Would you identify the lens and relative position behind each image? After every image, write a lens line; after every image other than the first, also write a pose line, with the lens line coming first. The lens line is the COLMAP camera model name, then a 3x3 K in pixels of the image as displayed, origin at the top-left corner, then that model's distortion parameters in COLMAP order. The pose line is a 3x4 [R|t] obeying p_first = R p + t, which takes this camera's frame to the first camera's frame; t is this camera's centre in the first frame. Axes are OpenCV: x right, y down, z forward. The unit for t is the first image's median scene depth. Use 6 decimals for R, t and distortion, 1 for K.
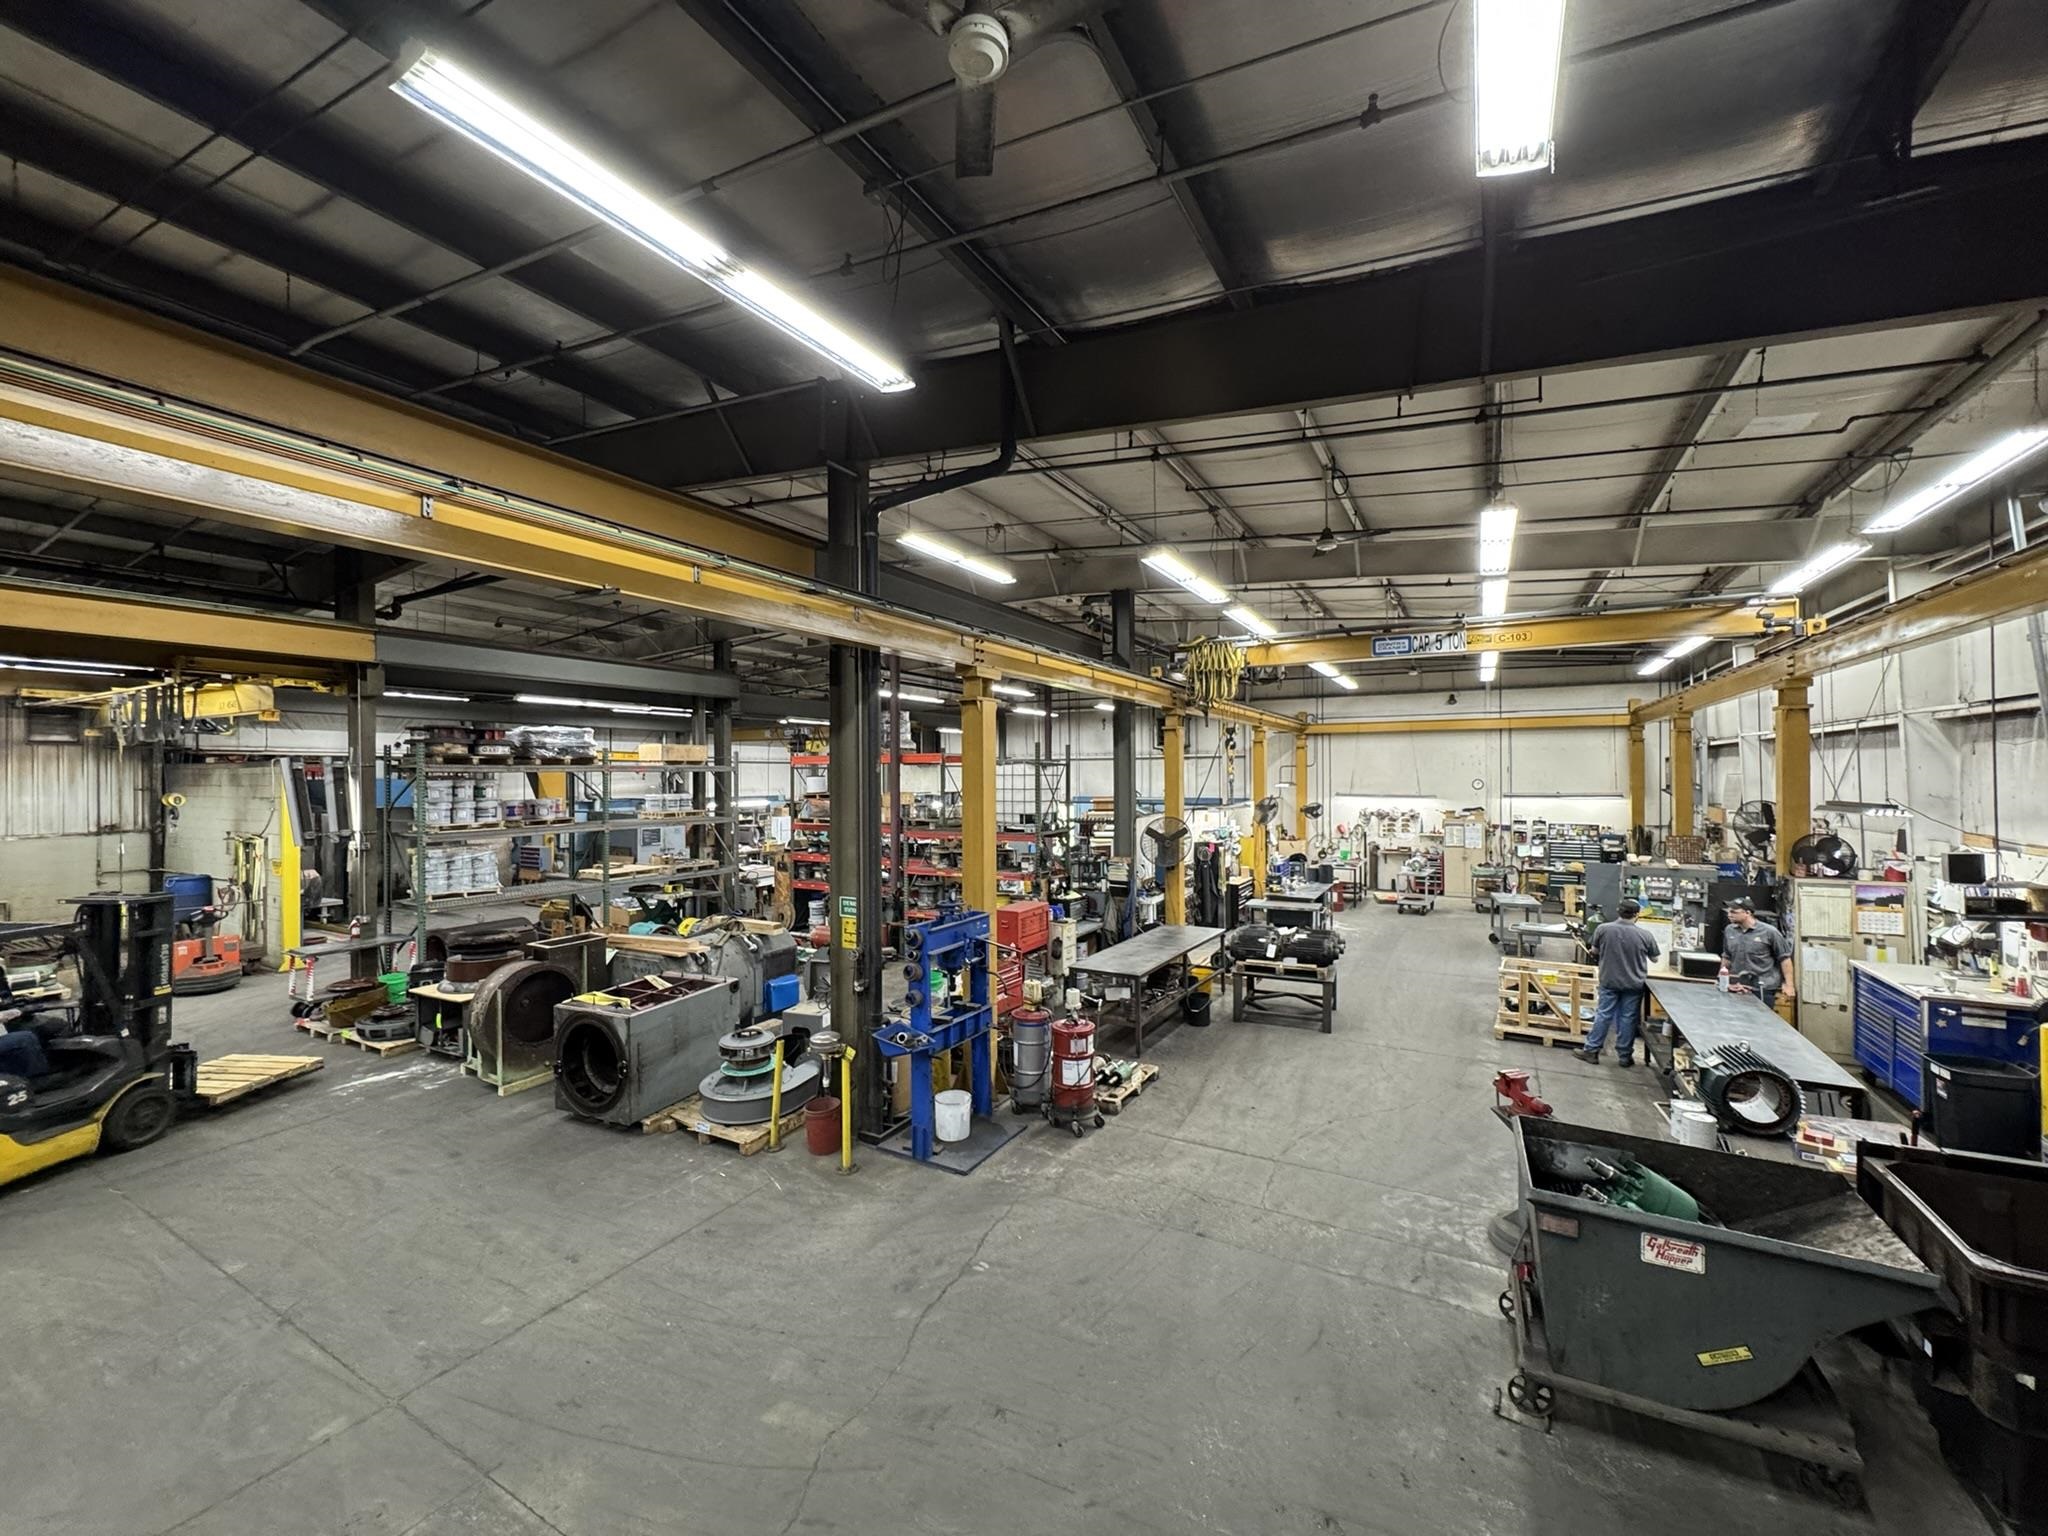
lens RADIAL K [[807.6, 0, 1032.2], [0, 807.6, 766.2], [0, 0, 1]] dist [0.002125, 0.000088]
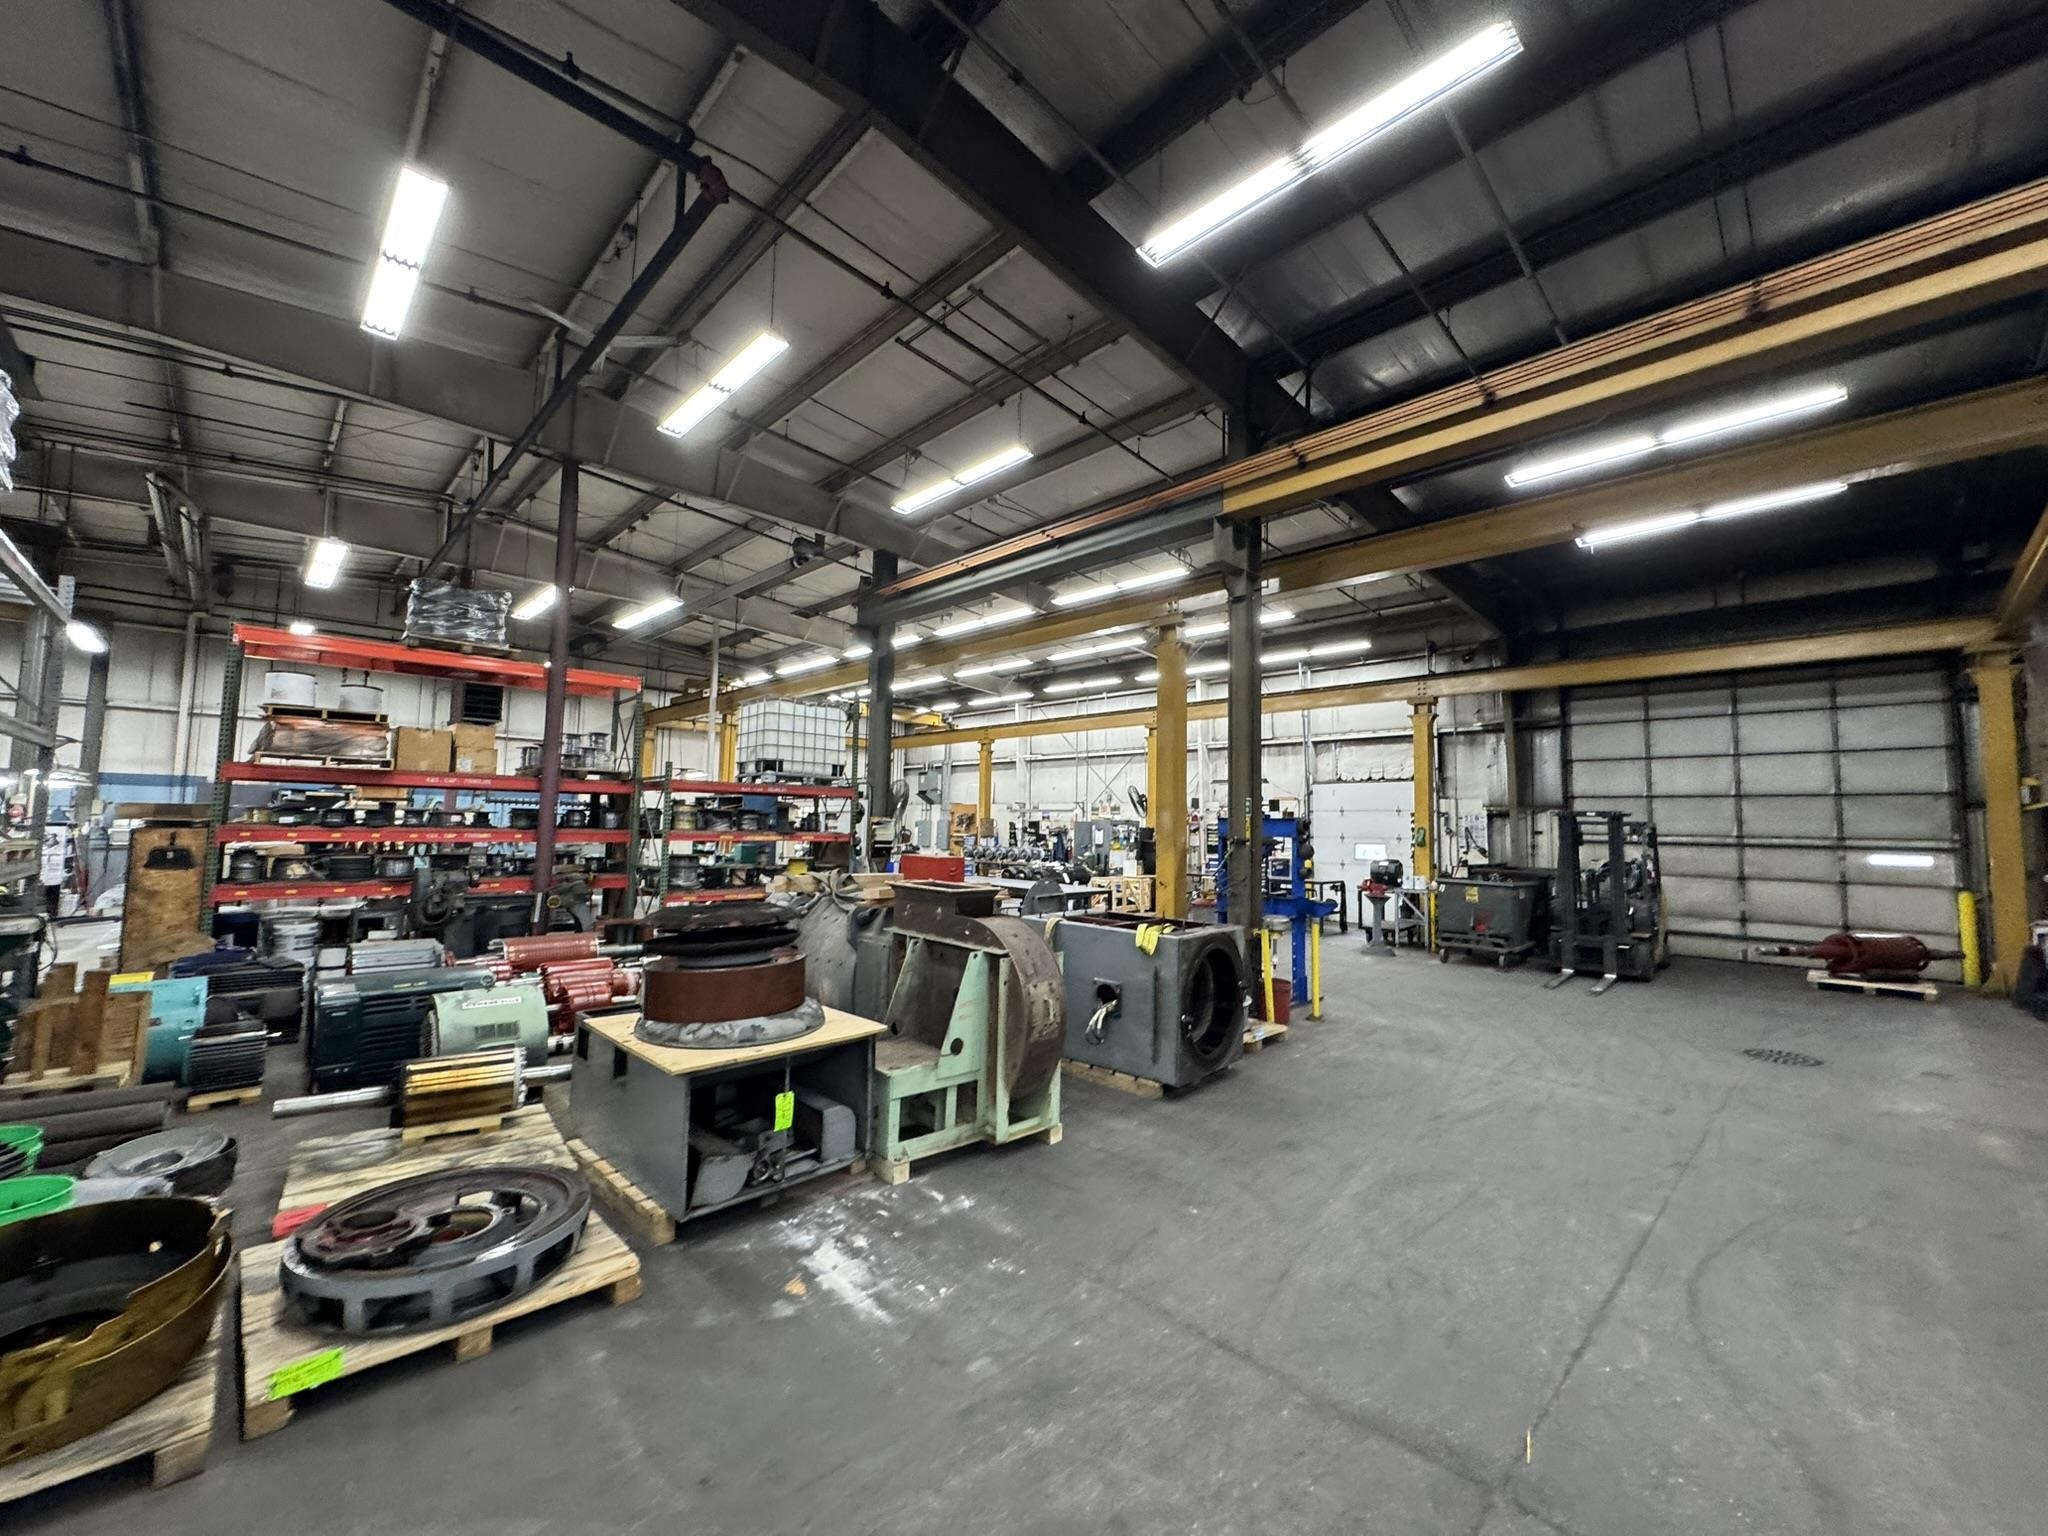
lens RADIAL K [[807.6, 0, 1032.9], [0, 807.6, 769.2], [0, 0, 1]] dist [0.002125, 0.000088]
pose [[0.280892, 0.089078, 0.955597, -0.988456], [-0.027086, 0.996023, -0.084884, 0.166231], [-0.959357, -0.002039, 0.282187, 0.706210]]
